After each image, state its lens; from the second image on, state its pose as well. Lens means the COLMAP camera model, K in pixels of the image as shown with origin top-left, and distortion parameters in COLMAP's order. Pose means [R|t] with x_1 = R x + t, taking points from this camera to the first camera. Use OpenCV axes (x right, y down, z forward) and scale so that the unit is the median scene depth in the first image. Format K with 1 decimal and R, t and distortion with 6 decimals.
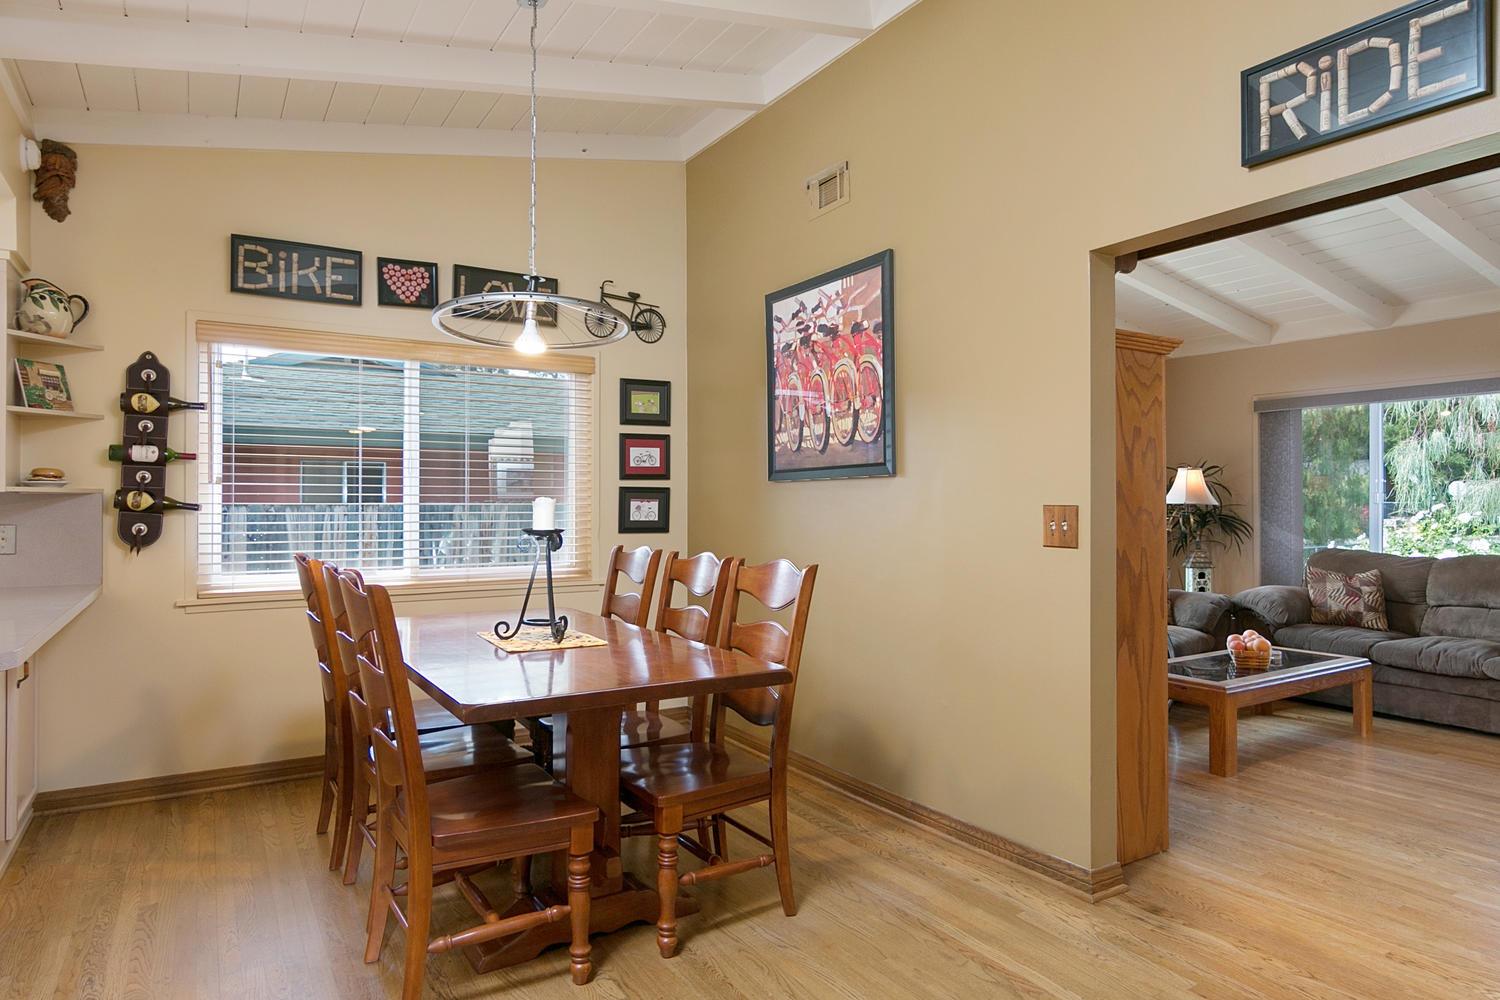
lens RADIAL K [[903.8, 0, 750.5], [0, 903.8, 487.5], [0, 0, 1]] dist [-0.008427, 0.004815]
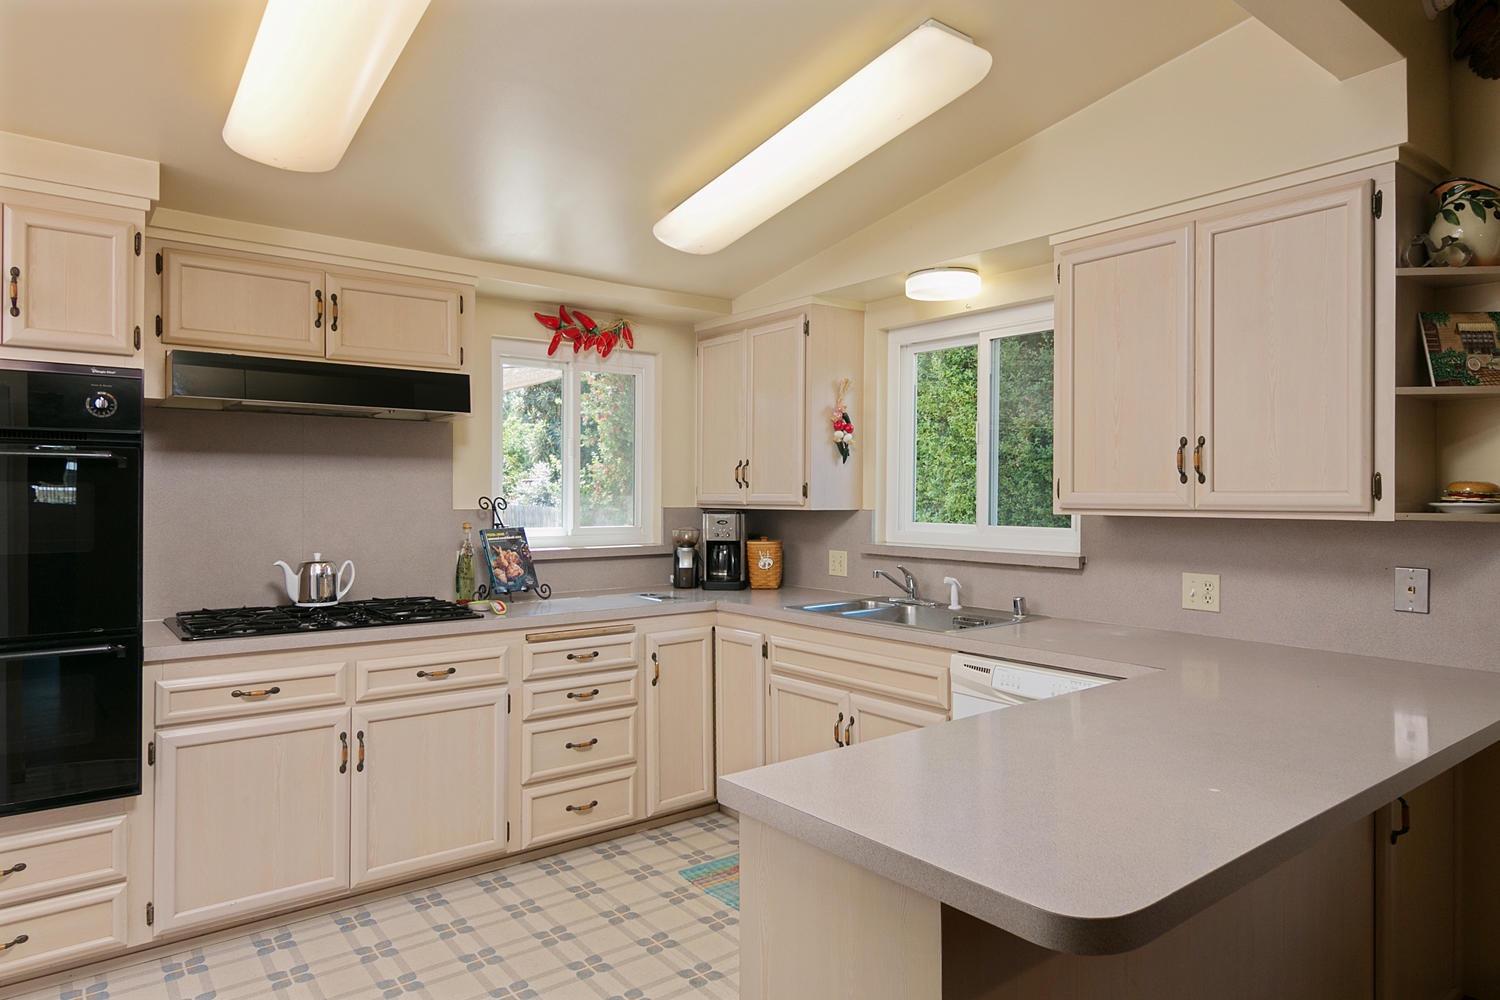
lens RADIAL K [[903.8, 0, 754.5], [0, 903.8, 496.0], [0, 0, 1]] dist [-0.008427, 0.004815]
pose [[0.116265, 0.004043, -0.993210, -0.204726], [0.013967, 0.999886, 0.005705, -0.019953], [0.993120, -0.014536, 0.116195, 0.402992]]
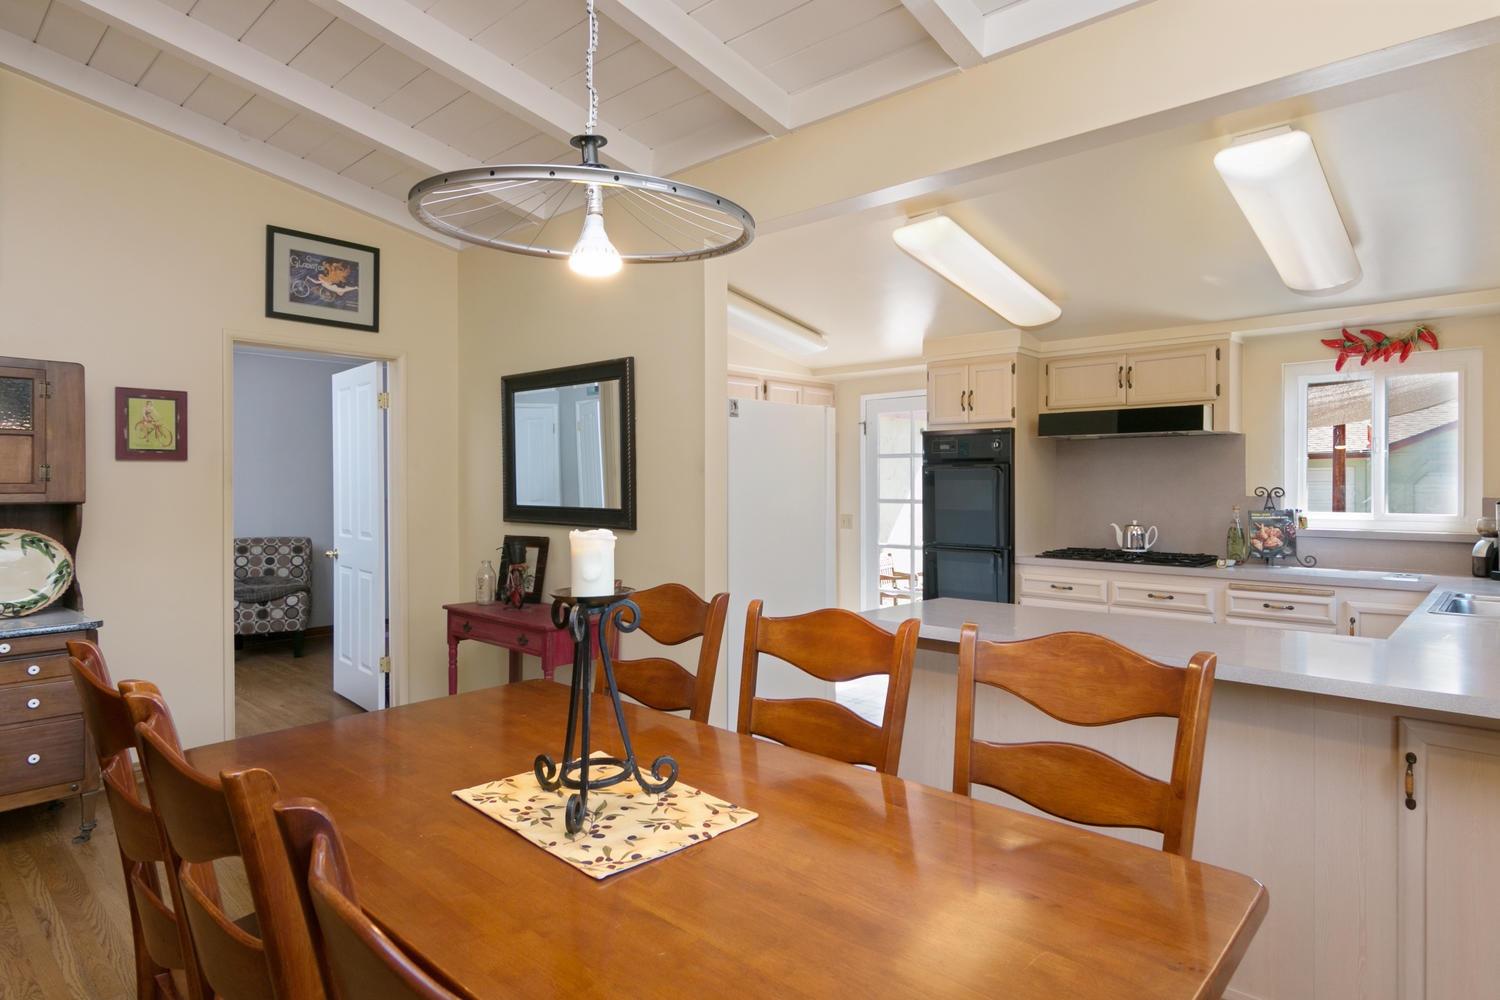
lens RADIAL K [[834.8, 0, 753.9], [0, 834.8, 491.6], [0, 0, 1]] dist [-0.003608, -0.000353]
pose [[-0.959883, 0.000788, -0.280398, -0.150631], [0.003893, 0.999937, -0.010514, -0.001150], [0.280372, -0.011184, -0.959826, 1.177327]]
